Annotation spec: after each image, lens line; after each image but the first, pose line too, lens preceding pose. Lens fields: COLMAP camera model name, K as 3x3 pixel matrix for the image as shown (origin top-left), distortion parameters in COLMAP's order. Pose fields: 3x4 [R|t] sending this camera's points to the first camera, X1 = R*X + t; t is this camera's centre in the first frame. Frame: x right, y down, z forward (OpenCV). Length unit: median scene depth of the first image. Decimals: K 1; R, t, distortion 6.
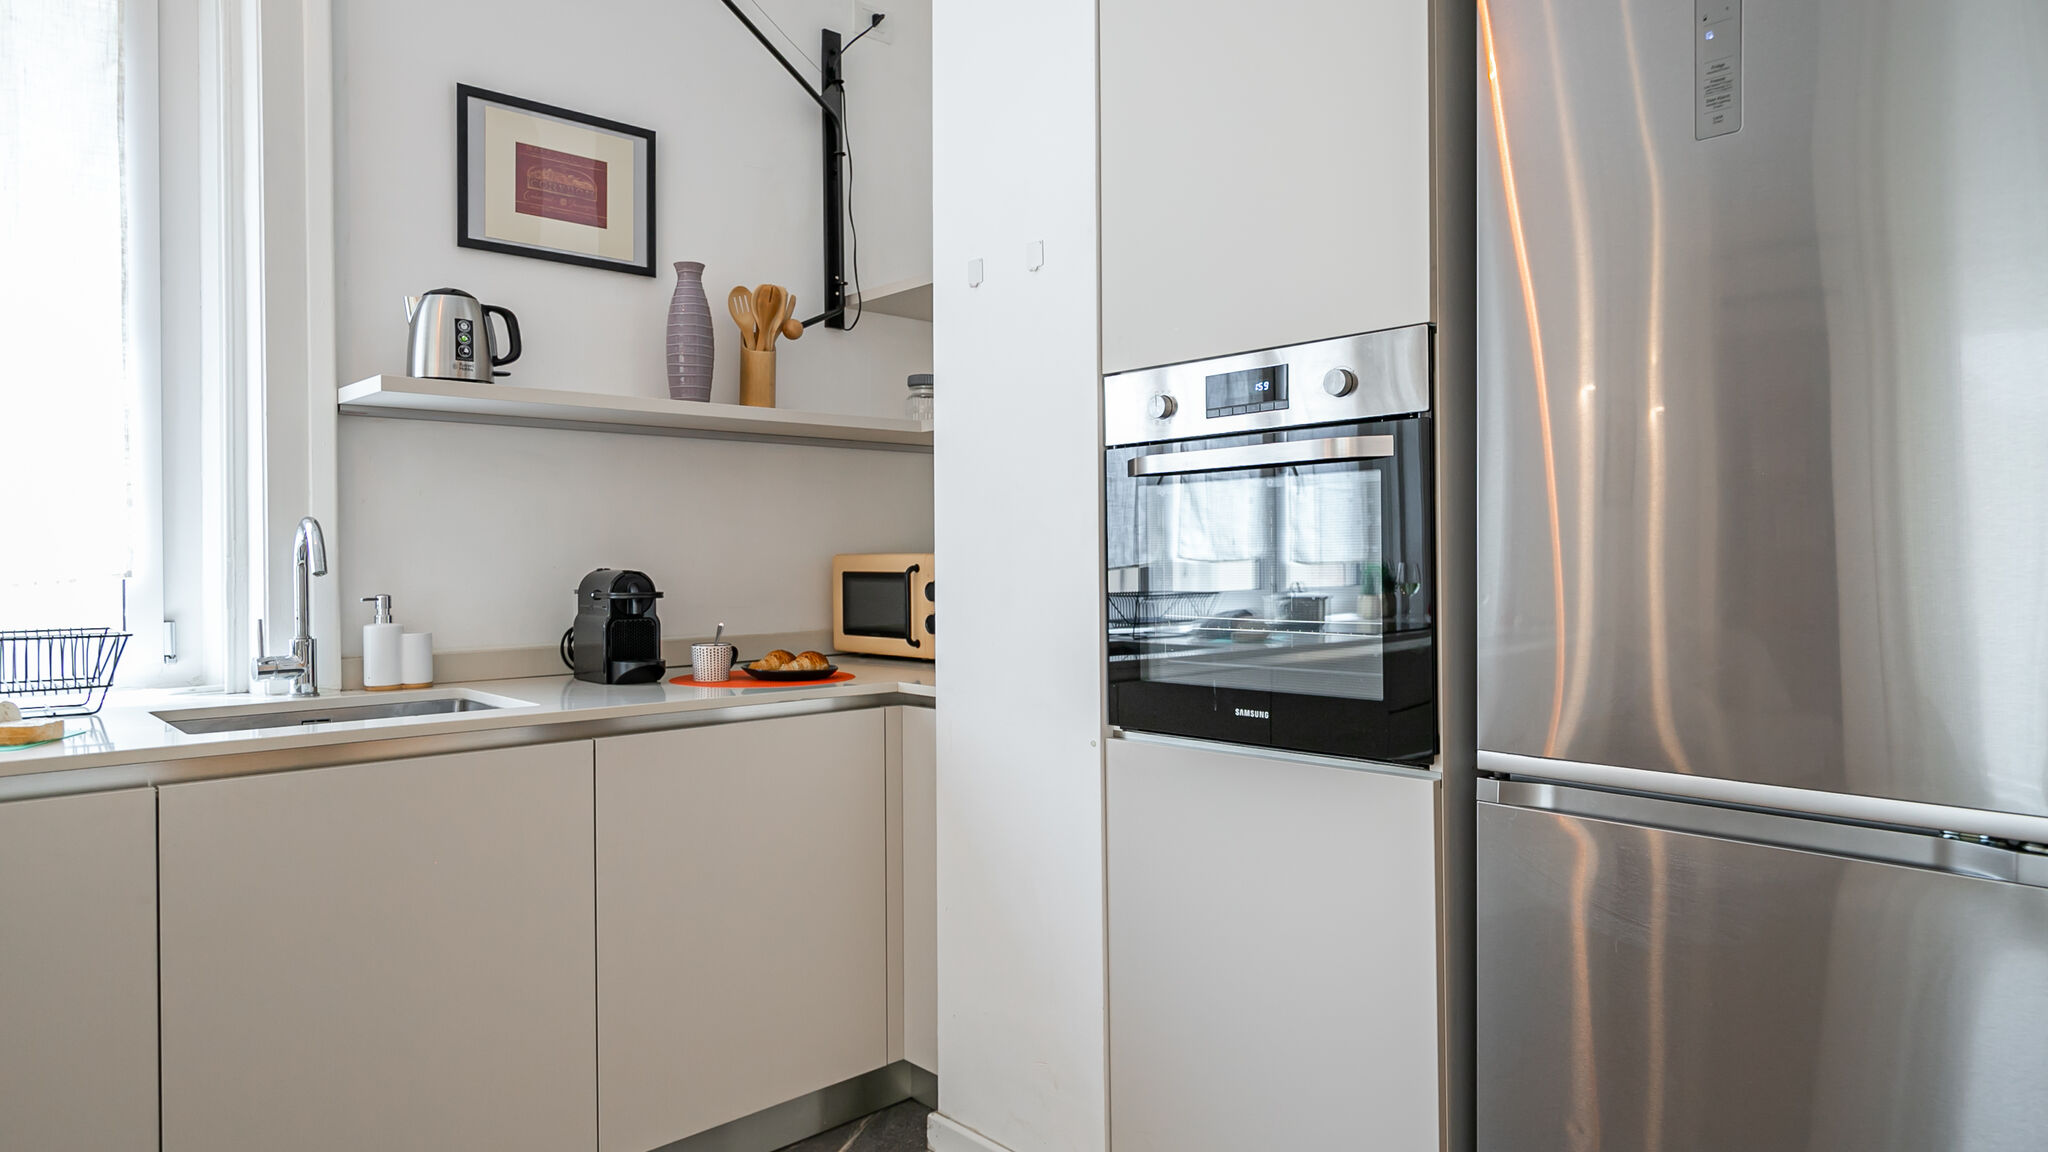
lens RADIAL K [[1223.3, 0, 1033.1], [0, 1223.3, 563.8], [0, 0, 1]] dist [-0.004918, -0.000208]
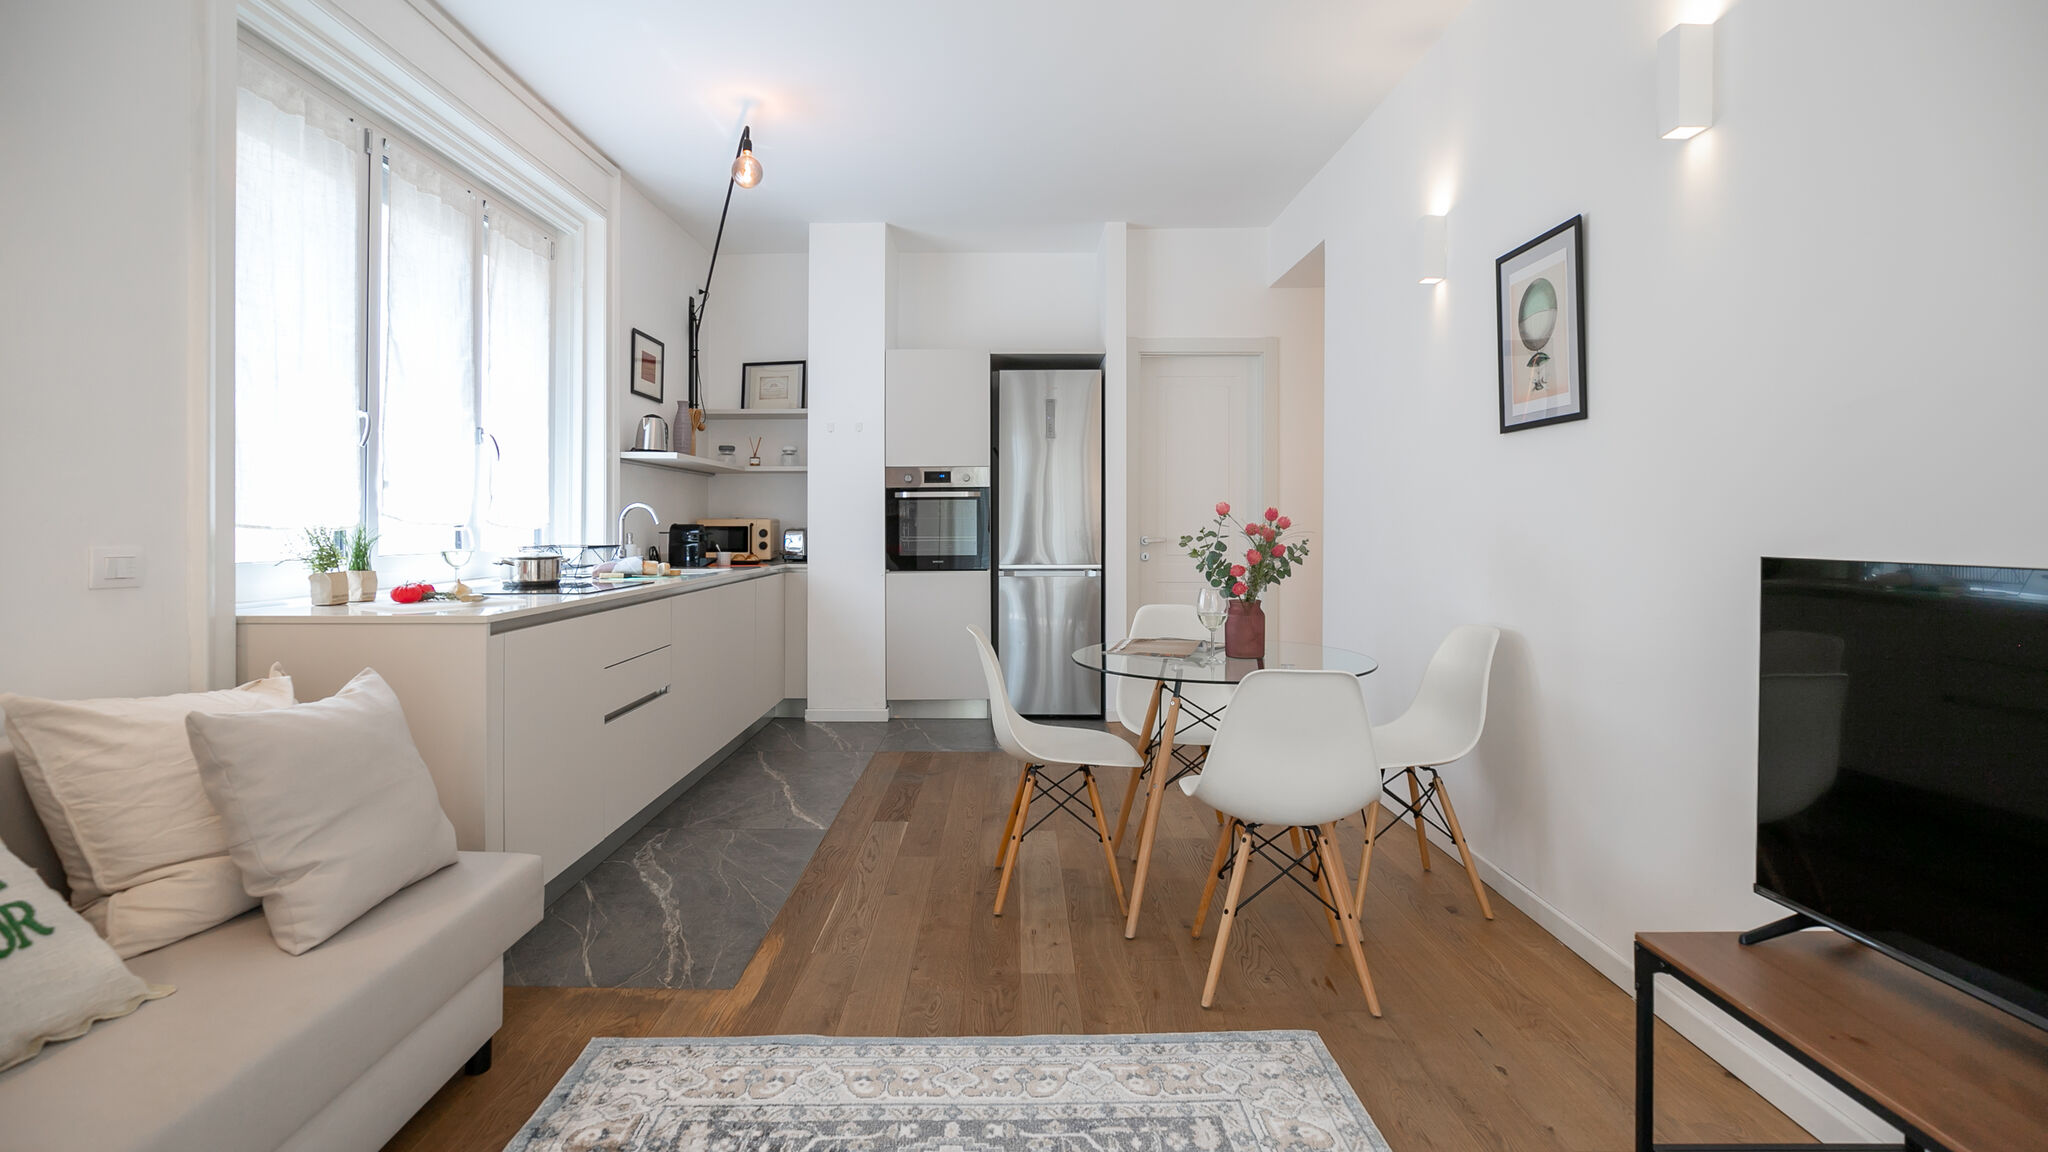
lens RADIAL K [[965.1, 0, 1006.0], [0, 965.1, 511.5], [0, 0, 1]] dist [-0.012973, 0.001510]
pose [[0.684598, 0.017527, 0.728710, -1.368074], [-0.000289, 0.999717, -0.023775, 0.026903], [-0.728920, 0.016066, 0.684410, -0.885765]]
